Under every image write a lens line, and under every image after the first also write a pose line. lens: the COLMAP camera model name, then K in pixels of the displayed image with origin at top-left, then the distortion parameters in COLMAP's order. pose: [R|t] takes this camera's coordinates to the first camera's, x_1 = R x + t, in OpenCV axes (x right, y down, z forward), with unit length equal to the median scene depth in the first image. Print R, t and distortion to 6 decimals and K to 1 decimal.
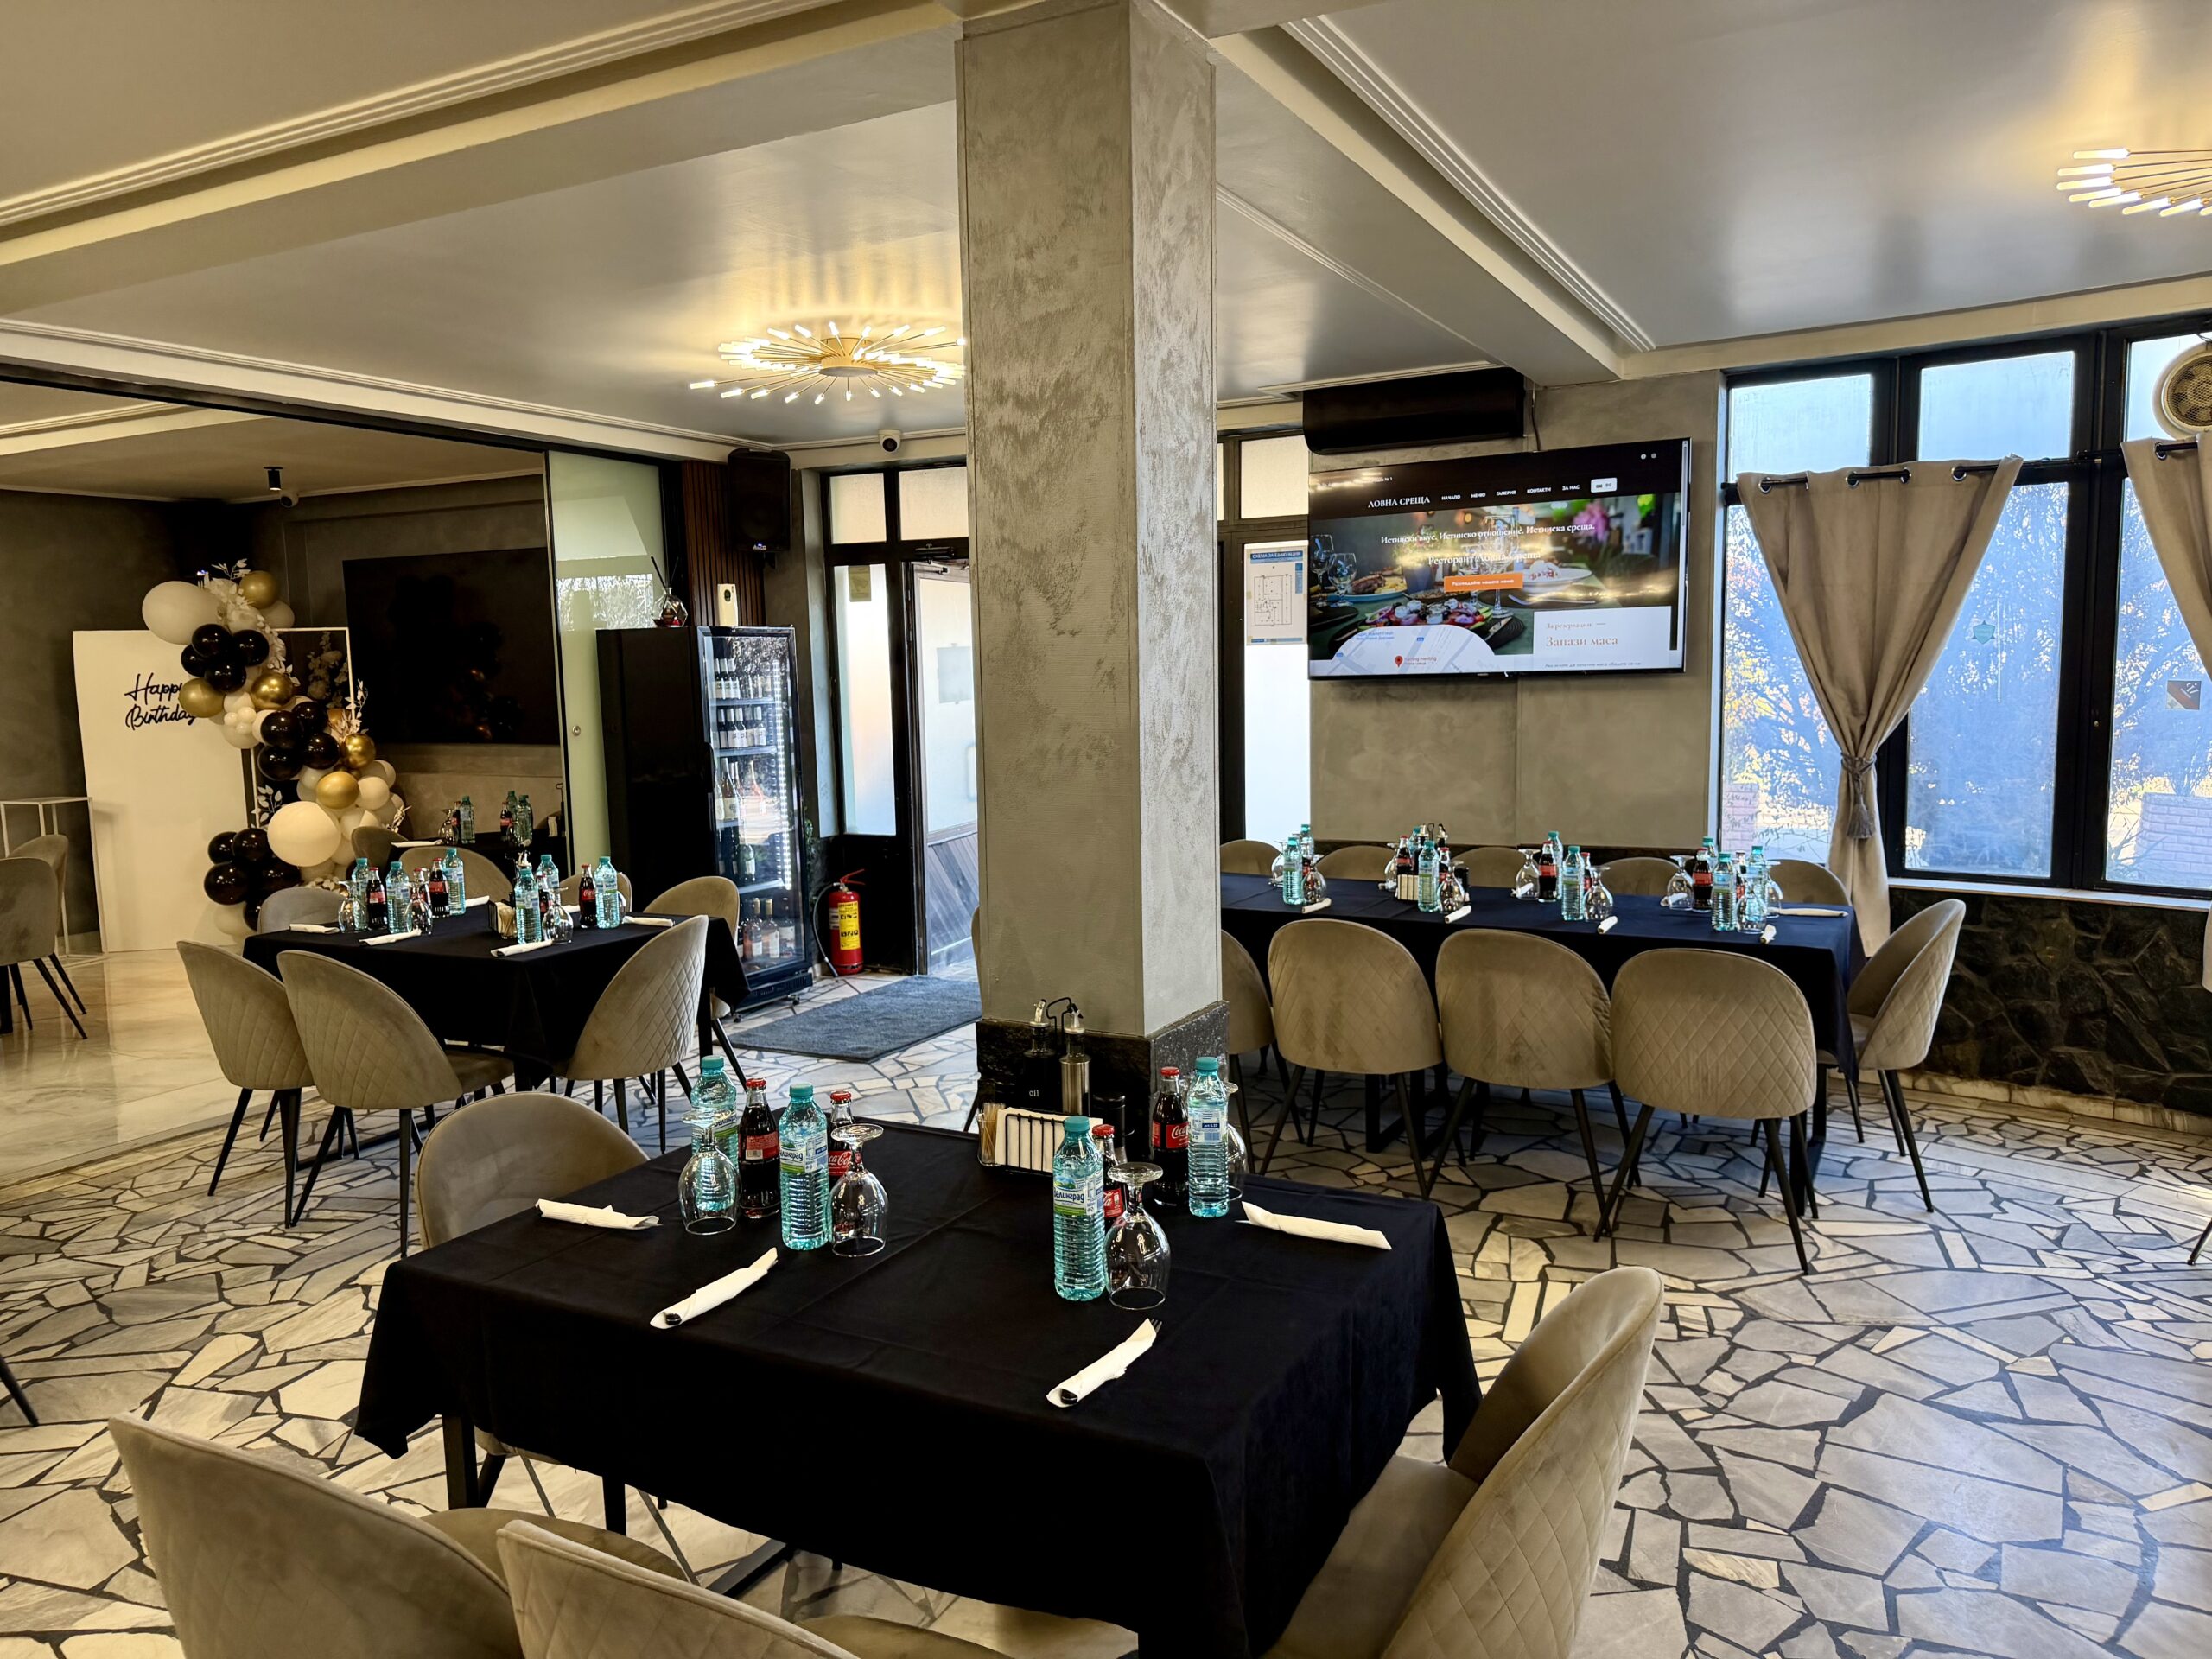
lens RADIAL K [[1546.2, 0, 1111.7], [0, 1546.2, 841.1], [0, 0, 1]] dist [0.064883, -0.070444]
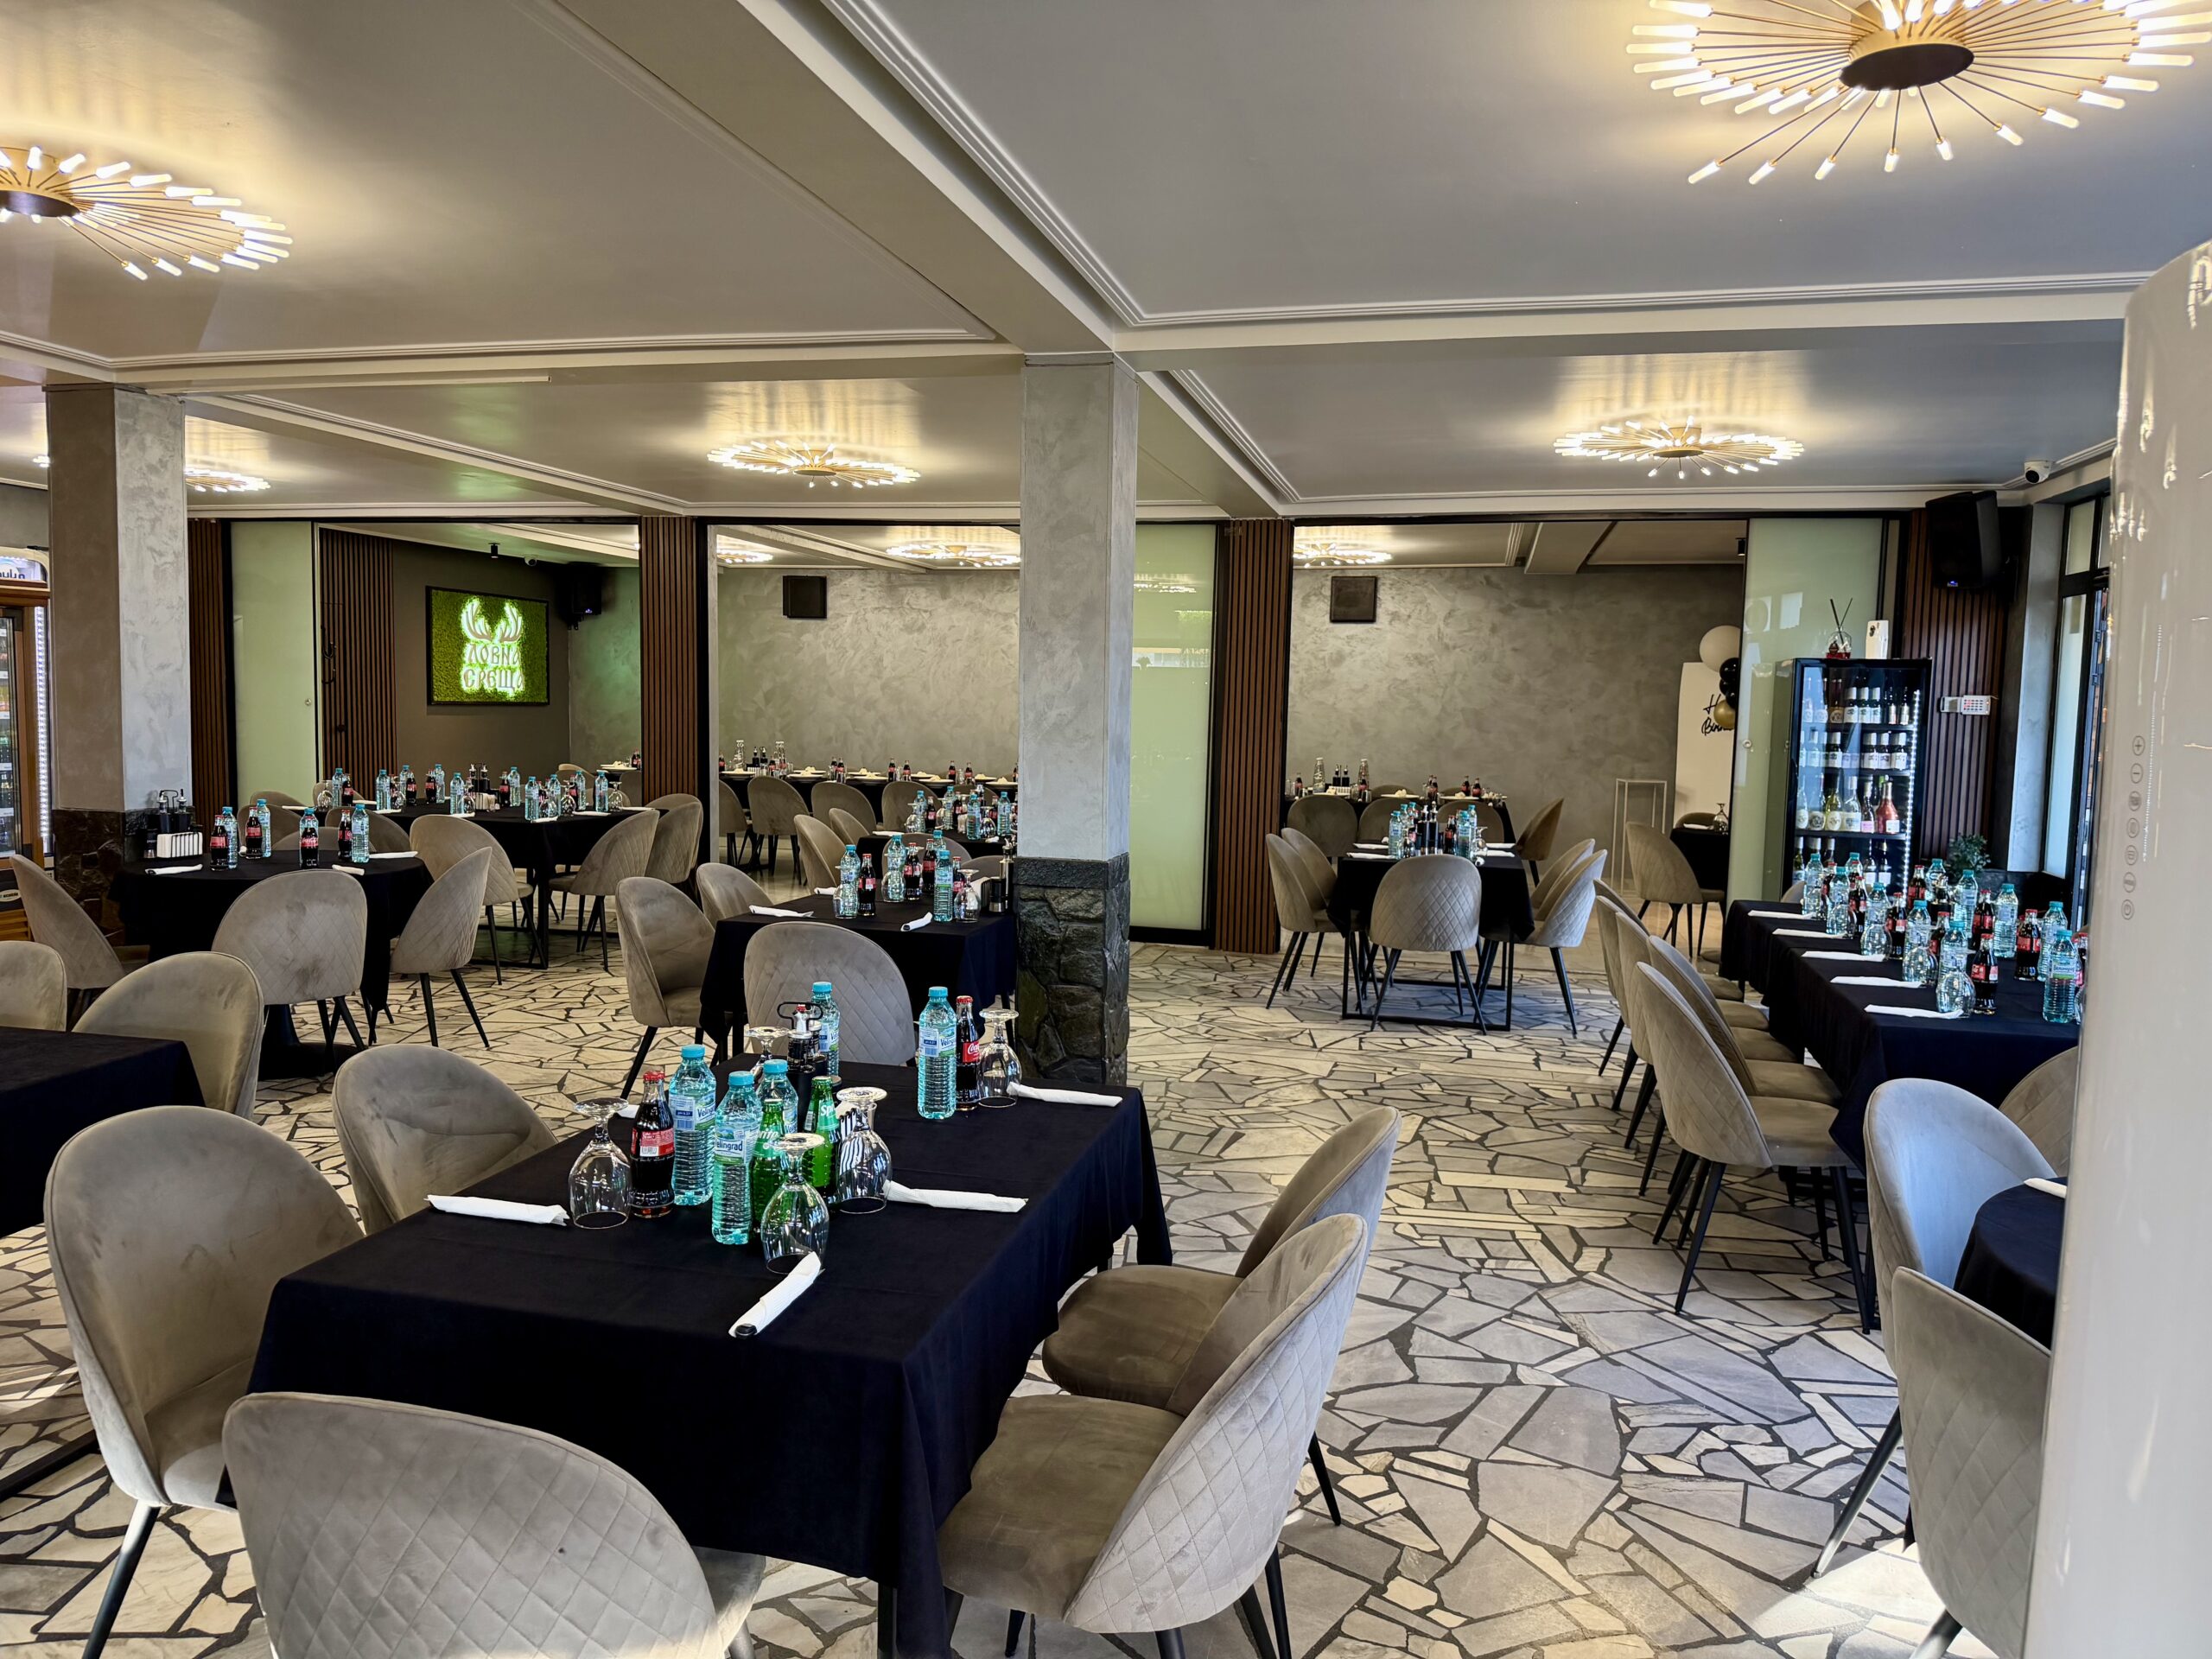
lens RADIAL K [[1546.2, 0, 1115.6], [0, 1546.2, 832.8], [0, 0, 1]] dist [0.064883, -0.070444]
pose [[0.244265, 0.108603, -0.963608, 0.797797], [-0.137895, 0.987500, 0.076341, -0.029762], [0.959854, 0.114229, 0.256188, 0.237560]]
